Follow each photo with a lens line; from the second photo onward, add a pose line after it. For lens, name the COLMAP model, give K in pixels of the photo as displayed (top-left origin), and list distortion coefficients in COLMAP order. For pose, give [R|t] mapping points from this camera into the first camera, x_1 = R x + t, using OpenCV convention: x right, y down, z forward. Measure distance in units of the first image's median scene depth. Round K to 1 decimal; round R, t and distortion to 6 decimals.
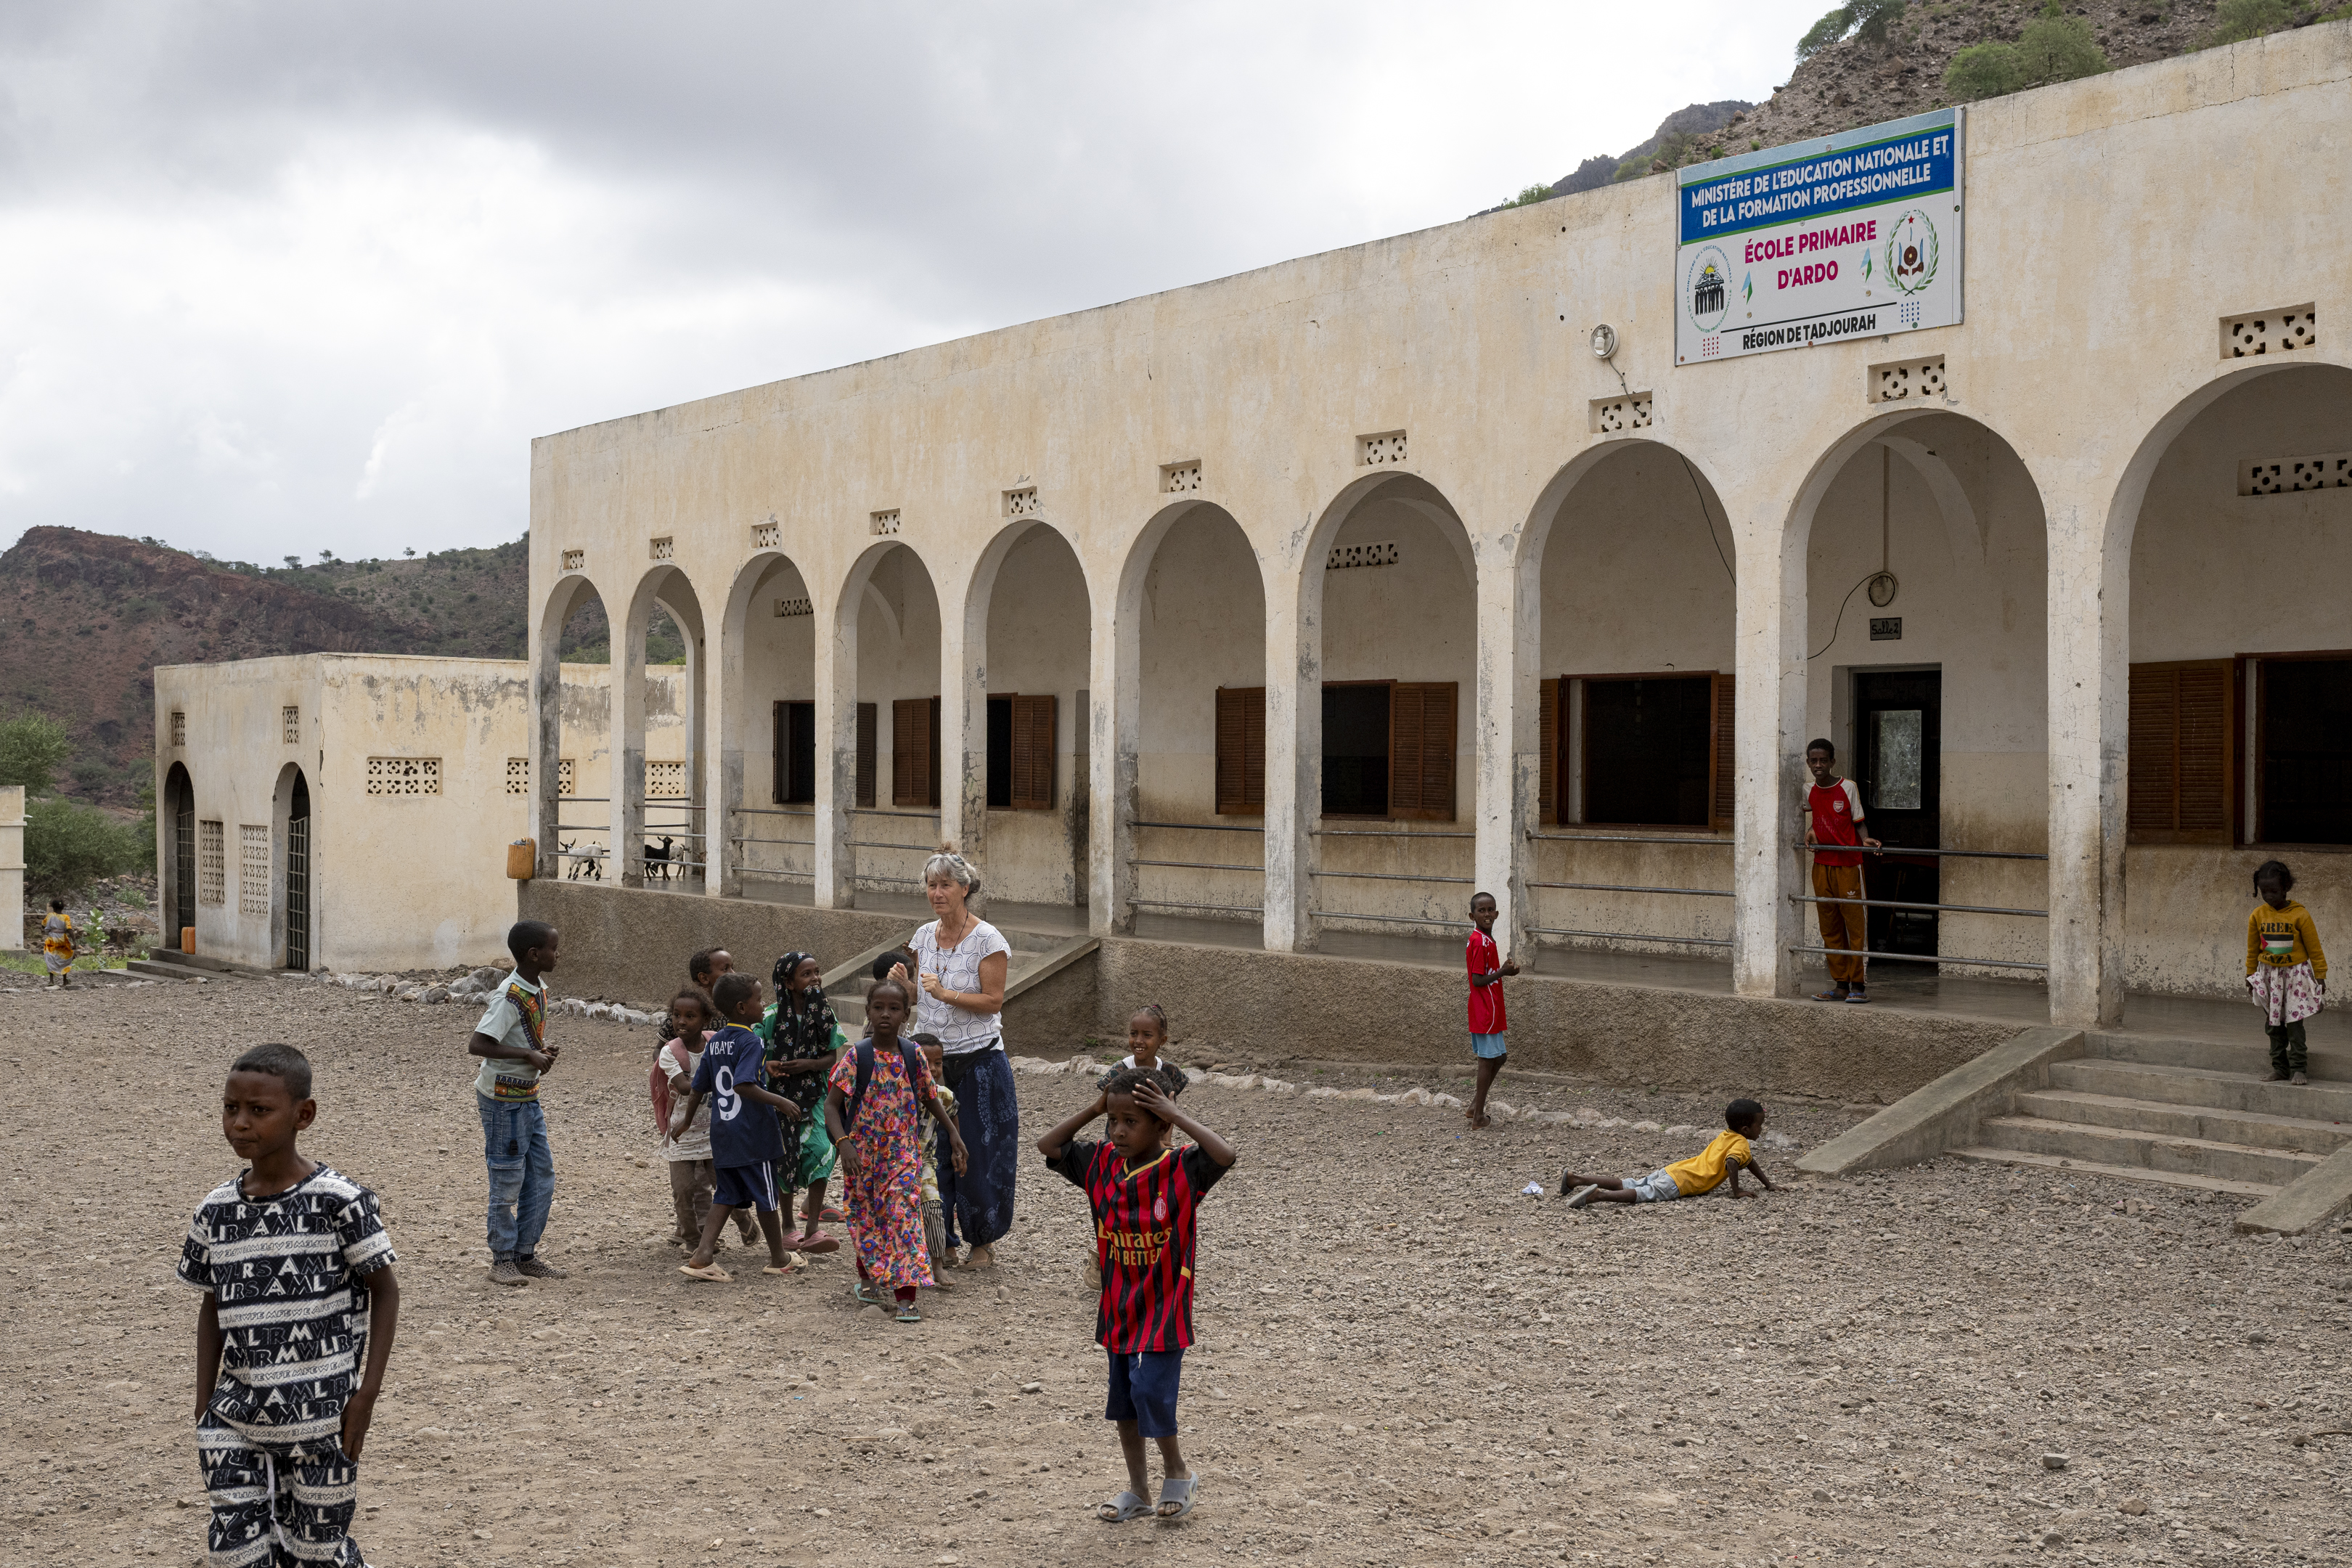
lens RADIAL K [[2539.5, 0, 1174.2], [0, 2539.5, 780.0], [0, 0, 1]] dist [-0.105972, 0.000000]
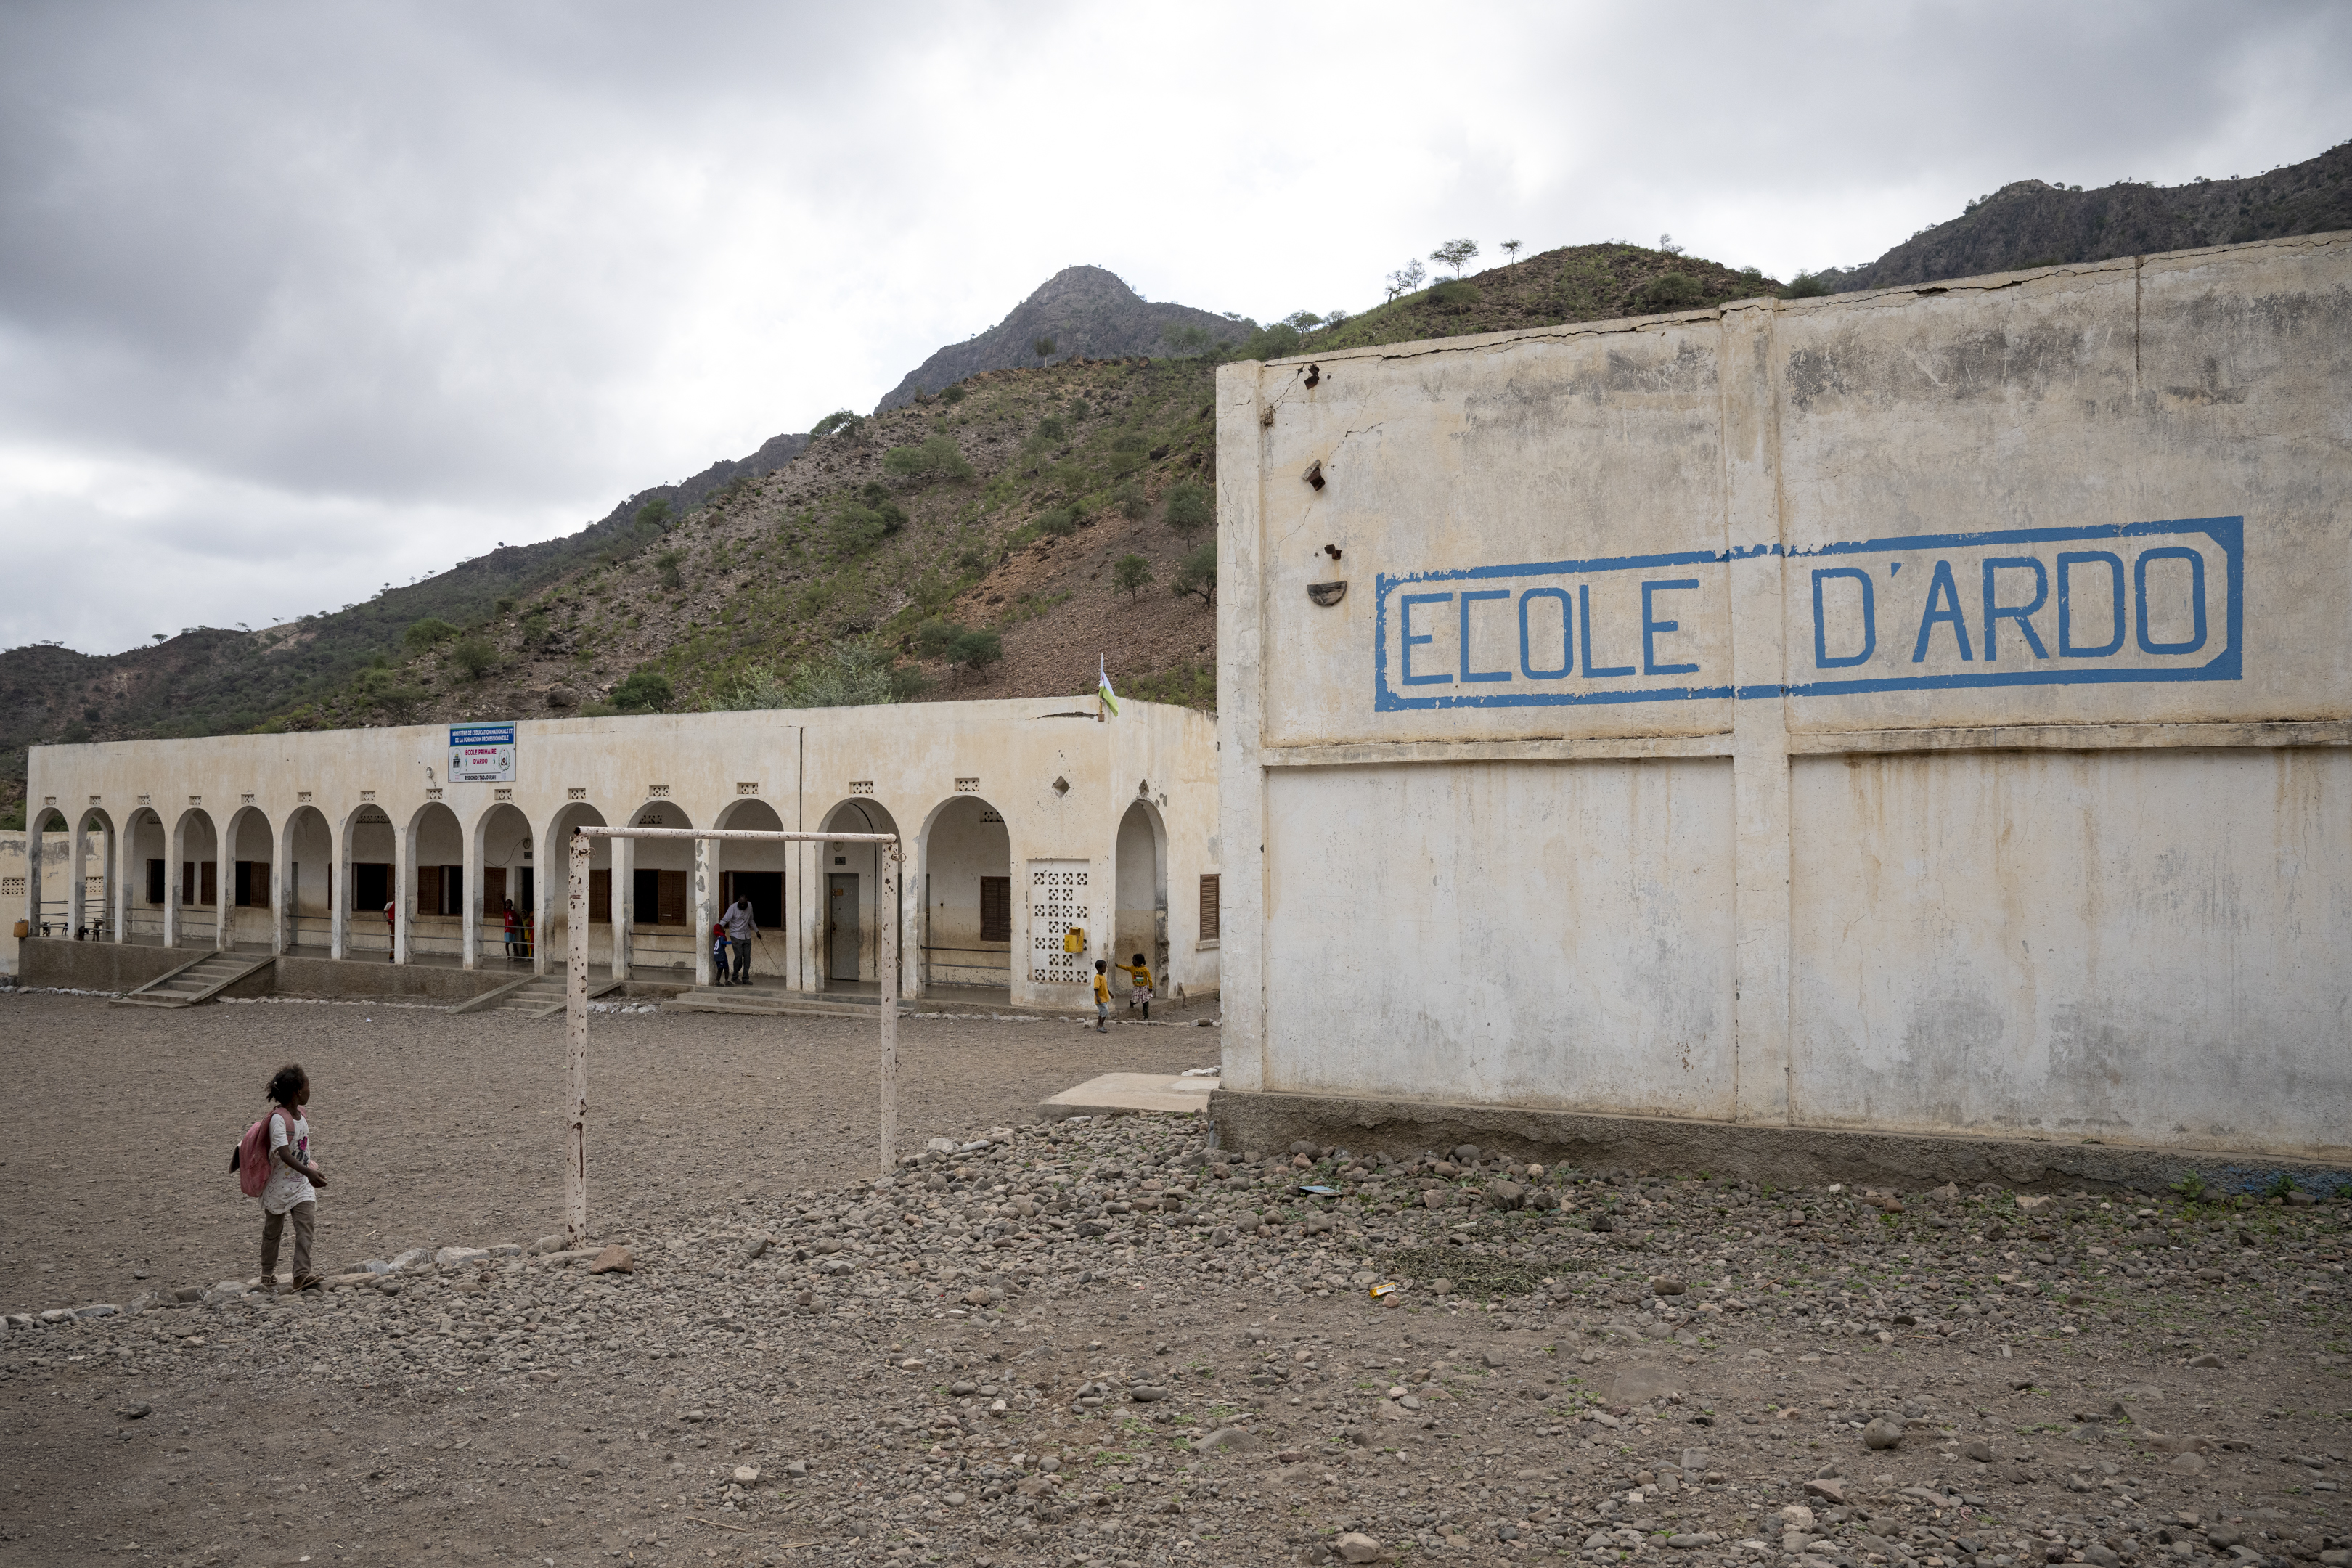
lens RADIAL K [[1654.0, 0, 1175.1], [0, 1654.0, 773.0], [0, 0, 1]] dist [-0.065025, 0.000367]
pose [[0.915473, 0.008687, 0.402285, 0.136790], [0.007430, 0.999231, -0.038487, -0.055395], [-0.402310, 0.038223, 0.914705, -0.902823]]
